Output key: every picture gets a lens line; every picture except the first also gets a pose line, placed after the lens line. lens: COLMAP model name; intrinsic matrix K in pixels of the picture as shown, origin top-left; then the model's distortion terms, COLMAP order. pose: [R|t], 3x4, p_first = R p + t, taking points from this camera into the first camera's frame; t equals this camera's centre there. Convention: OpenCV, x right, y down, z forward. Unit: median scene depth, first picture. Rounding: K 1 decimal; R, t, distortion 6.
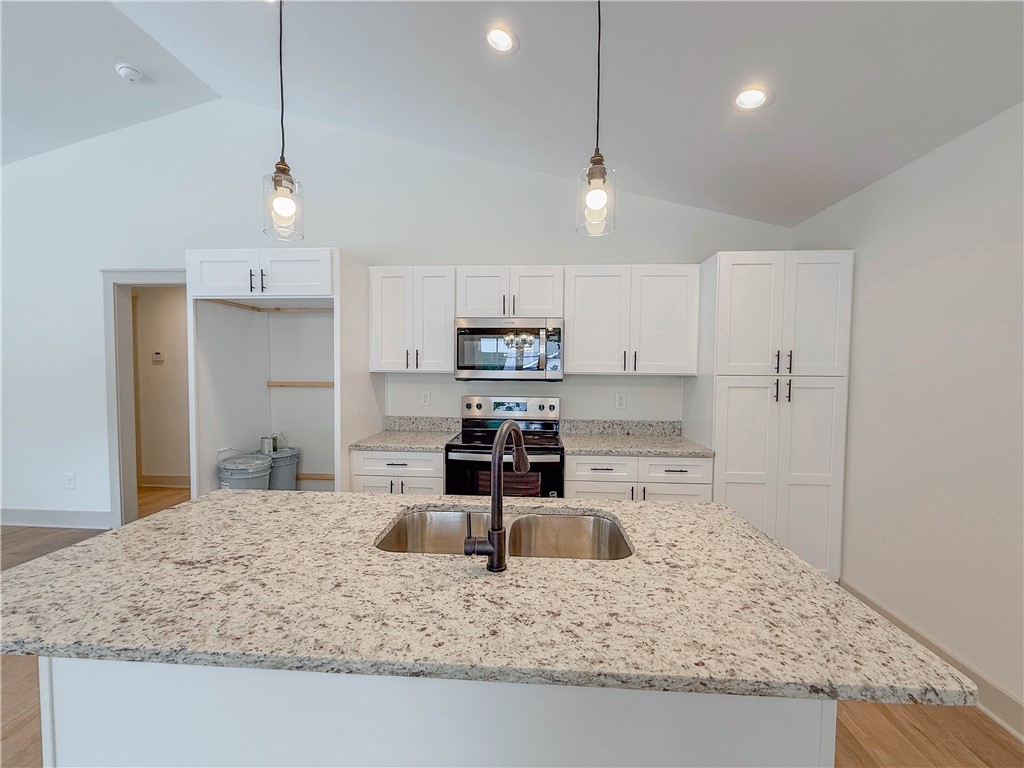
lens RADIAL K [[412.0, 0, 512.8], [0, 412.0, 384.5], [0, 0, 1]] dist [-0.000383, -0.000257]
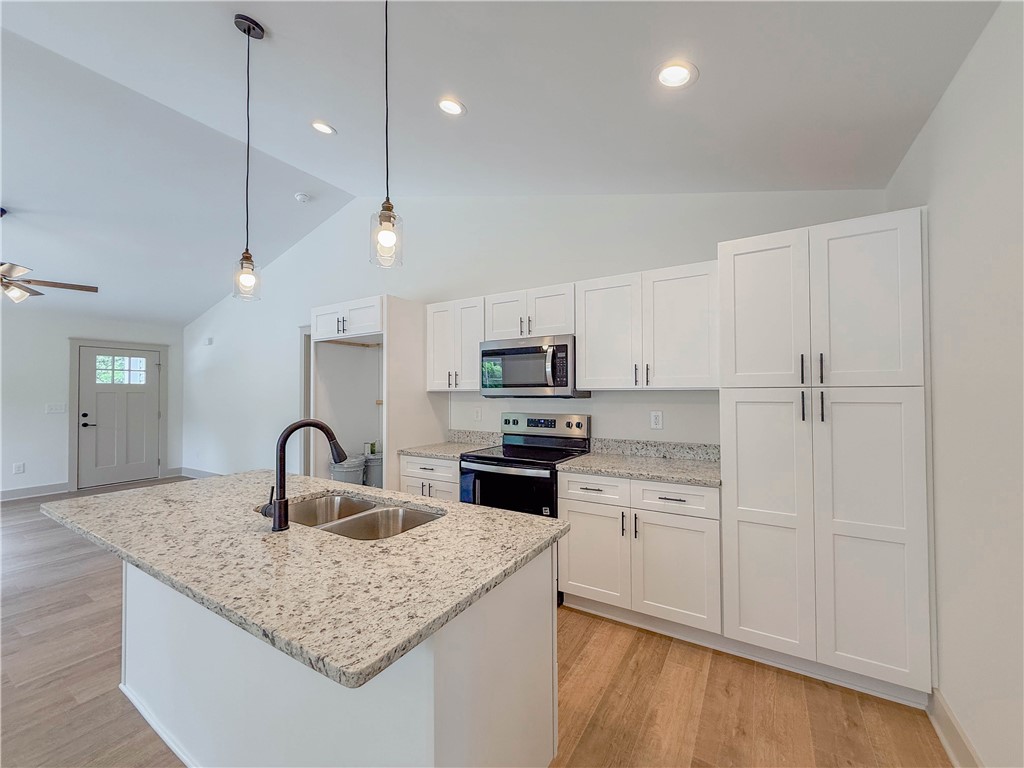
lens RADIAL K [[412.0, 0, 507.3], [0, 412.0, 384.2], [0, 0, 1]] dist [-0.000383, -0.000257]
pose [[0.881885, -0.022606, -0.470922, 0.498905], [-0.005538, 0.998284, -0.058291, 0.020494], [0.471432, 0.054014, 0.880247, 0.060377]]
